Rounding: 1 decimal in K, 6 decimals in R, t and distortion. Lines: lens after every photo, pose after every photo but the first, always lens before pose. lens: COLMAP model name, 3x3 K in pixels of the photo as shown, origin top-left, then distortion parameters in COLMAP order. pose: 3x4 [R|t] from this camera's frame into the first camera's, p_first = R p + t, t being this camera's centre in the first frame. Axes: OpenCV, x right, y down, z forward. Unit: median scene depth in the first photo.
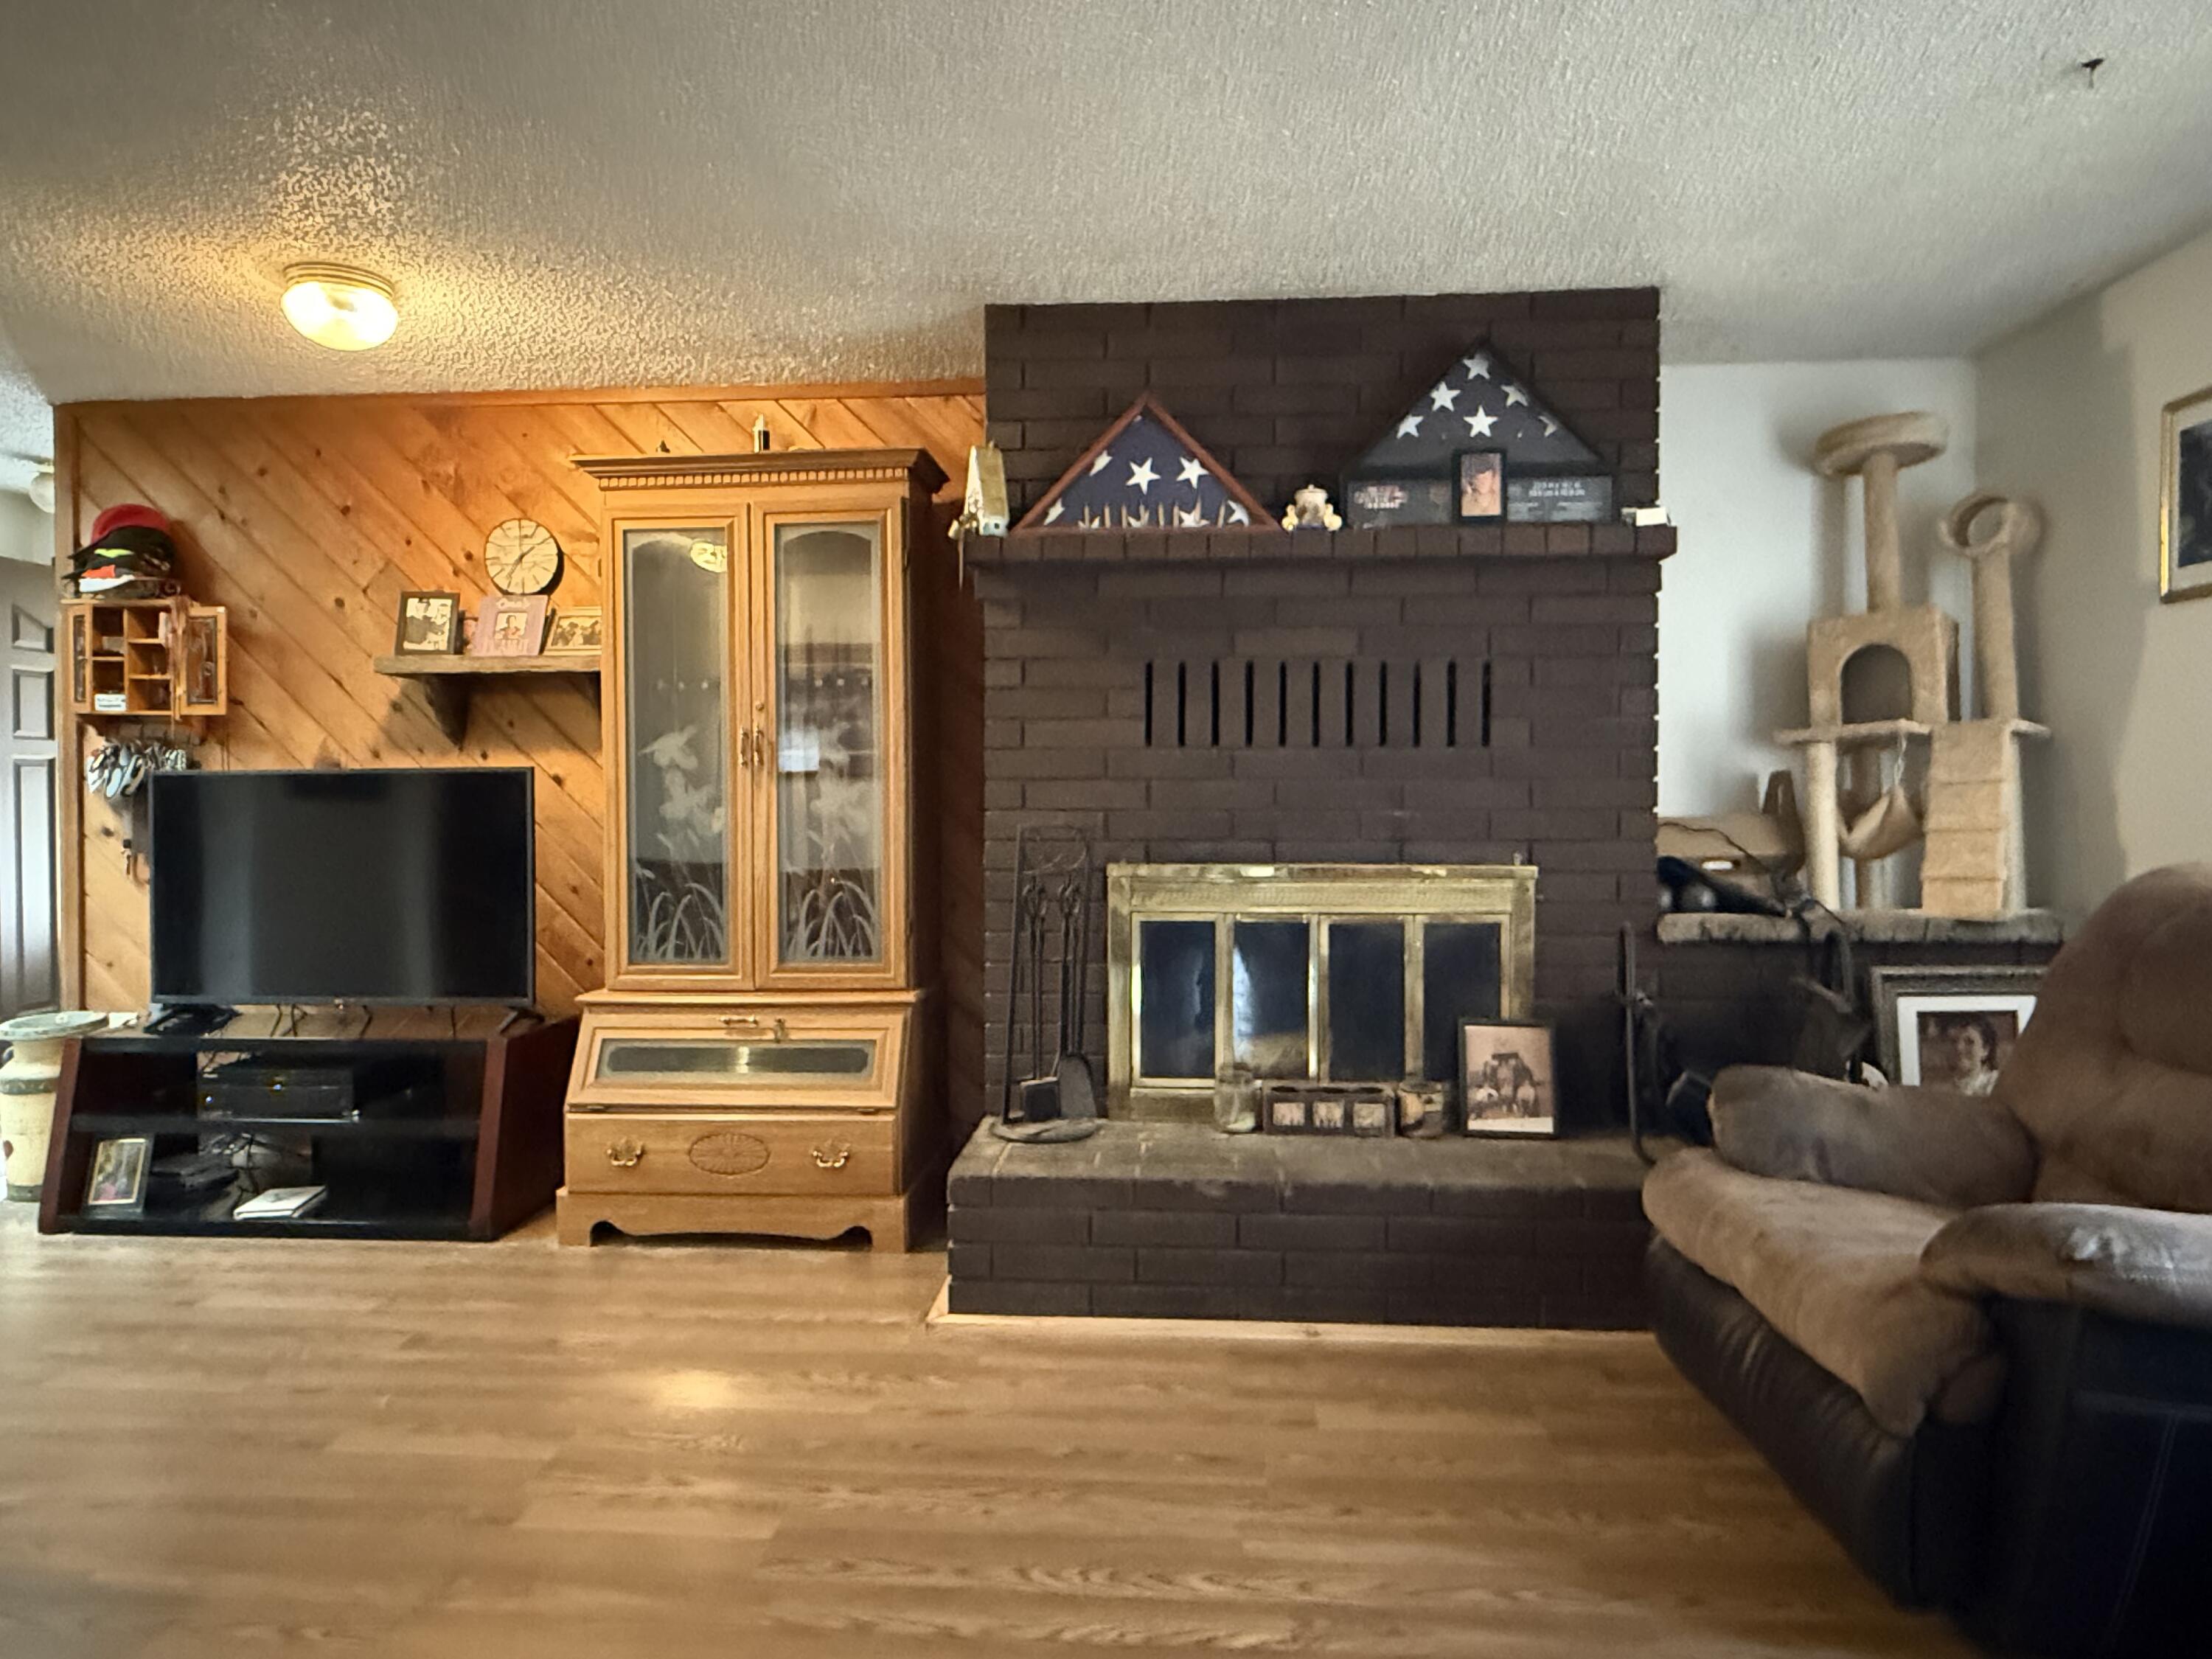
lens RADIAL K [[1329.4, 0, 1106.0], [0, 1329.4, 829.5], [0, 0, 1]] dist [0.001154, 0.000112]
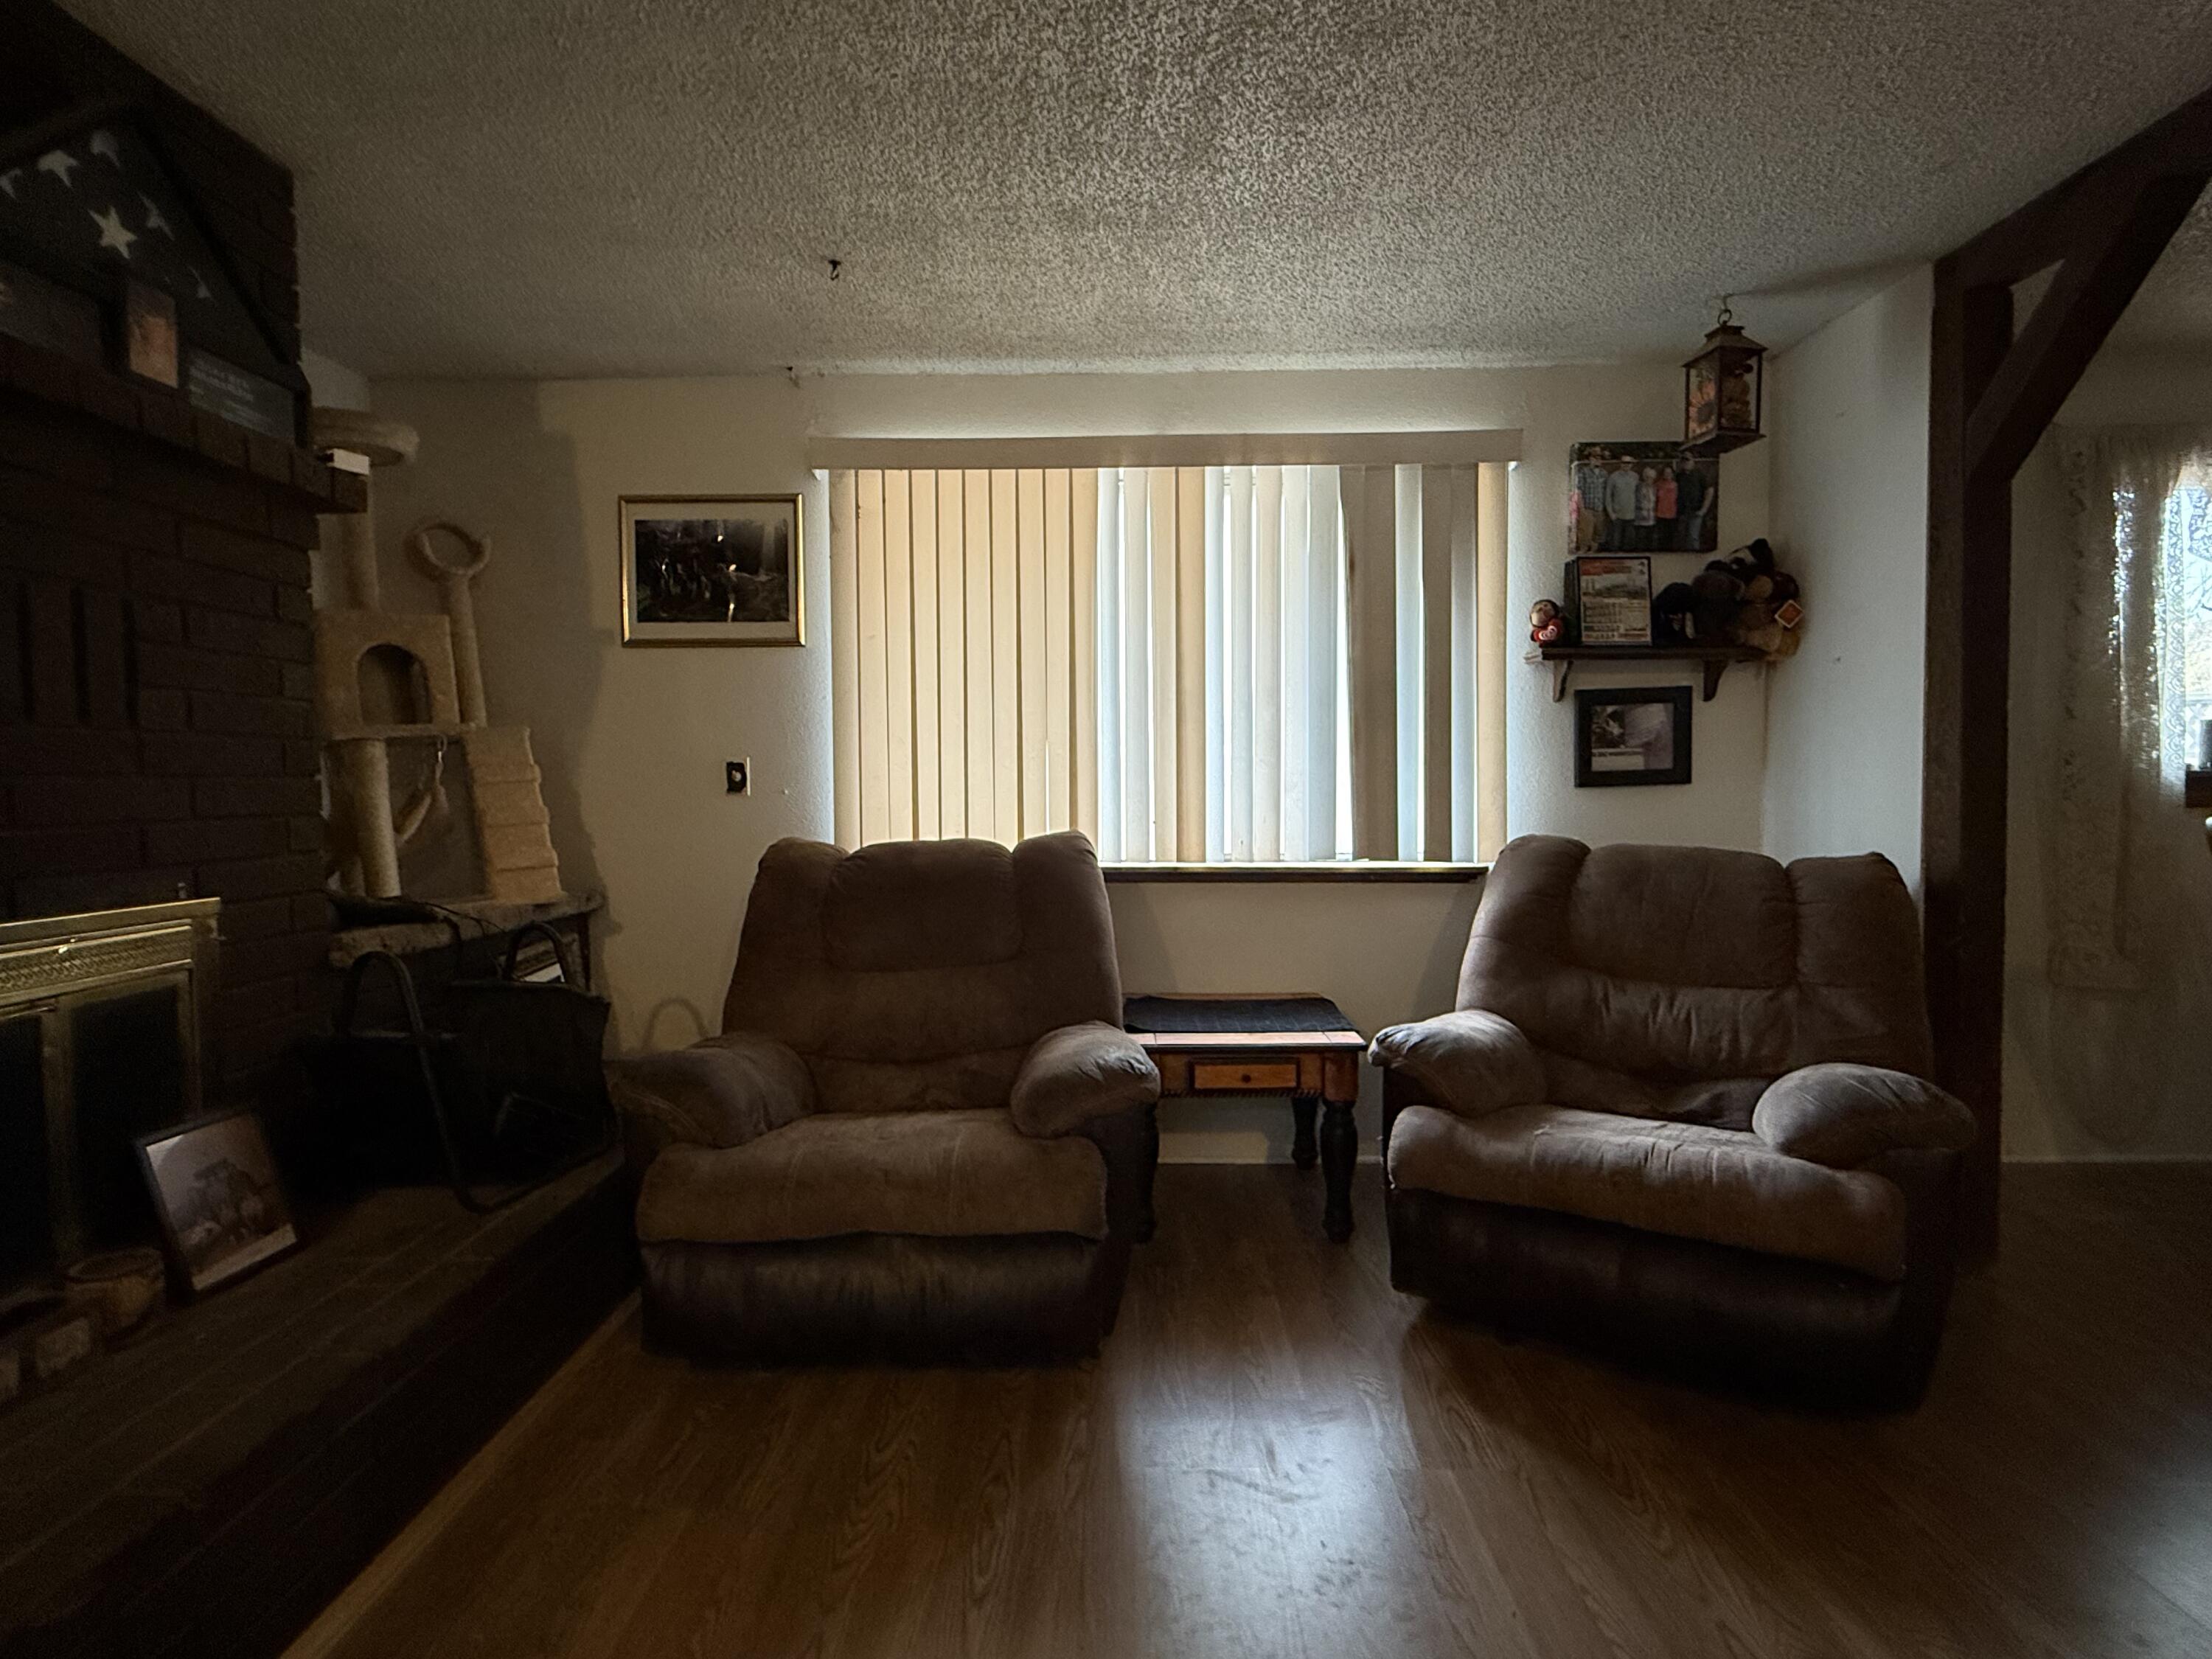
lens RADIAL K [[1086.3, 0, 1106.0], [0, 1086.3, 829.5], [0, 0, 1]] dist [-0.001924, -0.000512]
pose [[-0.057368, -0.039023, 0.997590, -0.295176], [0.031623, 0.998663, 0.040883, -0.017759], [-0.997852, 0.033892, -0.056057, 0.557114]]
